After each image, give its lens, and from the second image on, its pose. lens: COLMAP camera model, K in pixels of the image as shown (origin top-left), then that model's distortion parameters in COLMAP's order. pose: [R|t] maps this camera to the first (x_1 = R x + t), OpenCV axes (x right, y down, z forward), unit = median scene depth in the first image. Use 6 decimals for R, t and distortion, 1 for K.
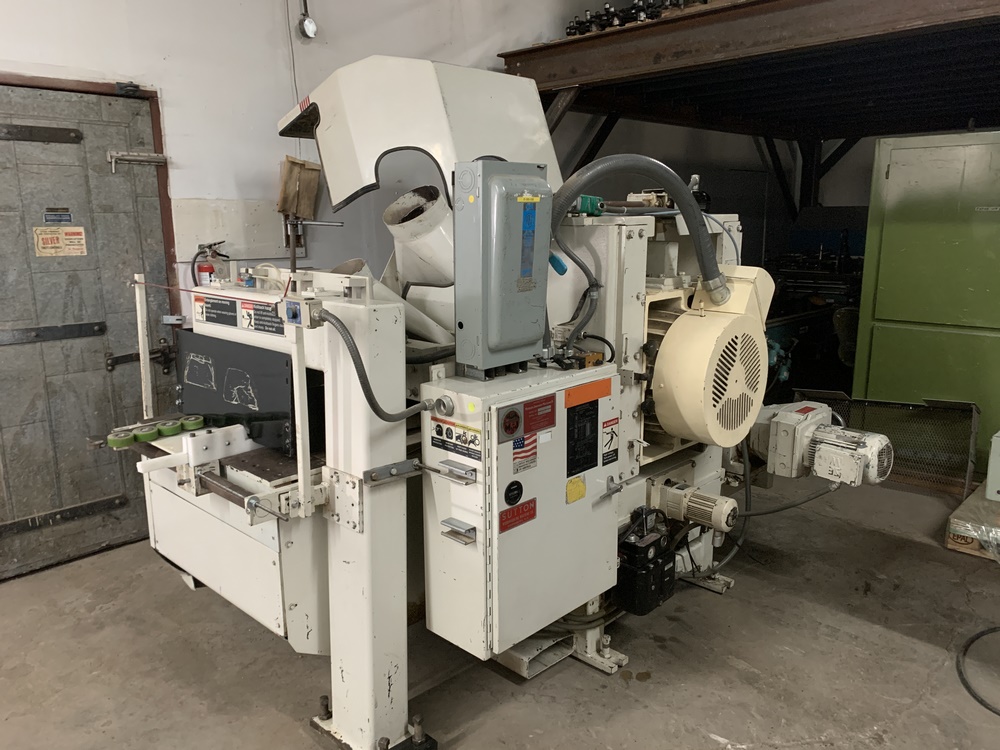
lens RADIAL K [[764.5, 0, 500.0], [0, 764.5, 375.0], [0, 0, 1]] dist [-0.005685, -0.005697]
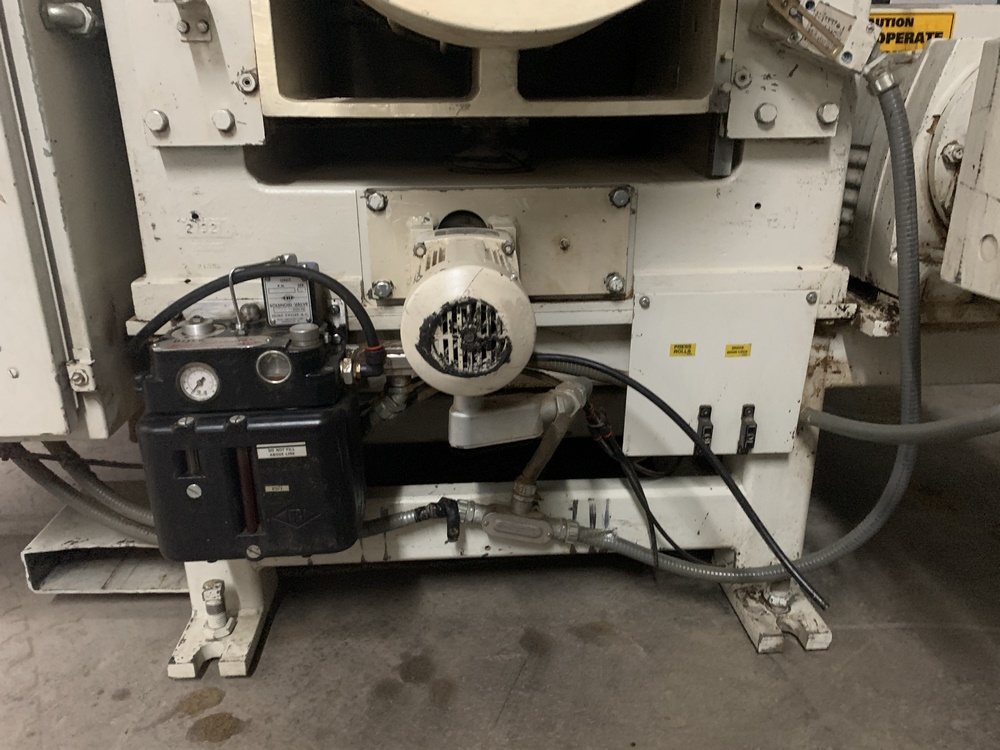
lens RADIAL K [[764.5, 0, 500.0], [0, 764.5, 375.0], [0, 0, 1]] dist [-0.005685, -0.005697]
pose [[0.729876, 0.225085, -0.645459, 0.308063], [-0.135993, 0.973172, 0.185586, 0.098166], [0.669915, -0.047677, 0.740905, 0.539264]]
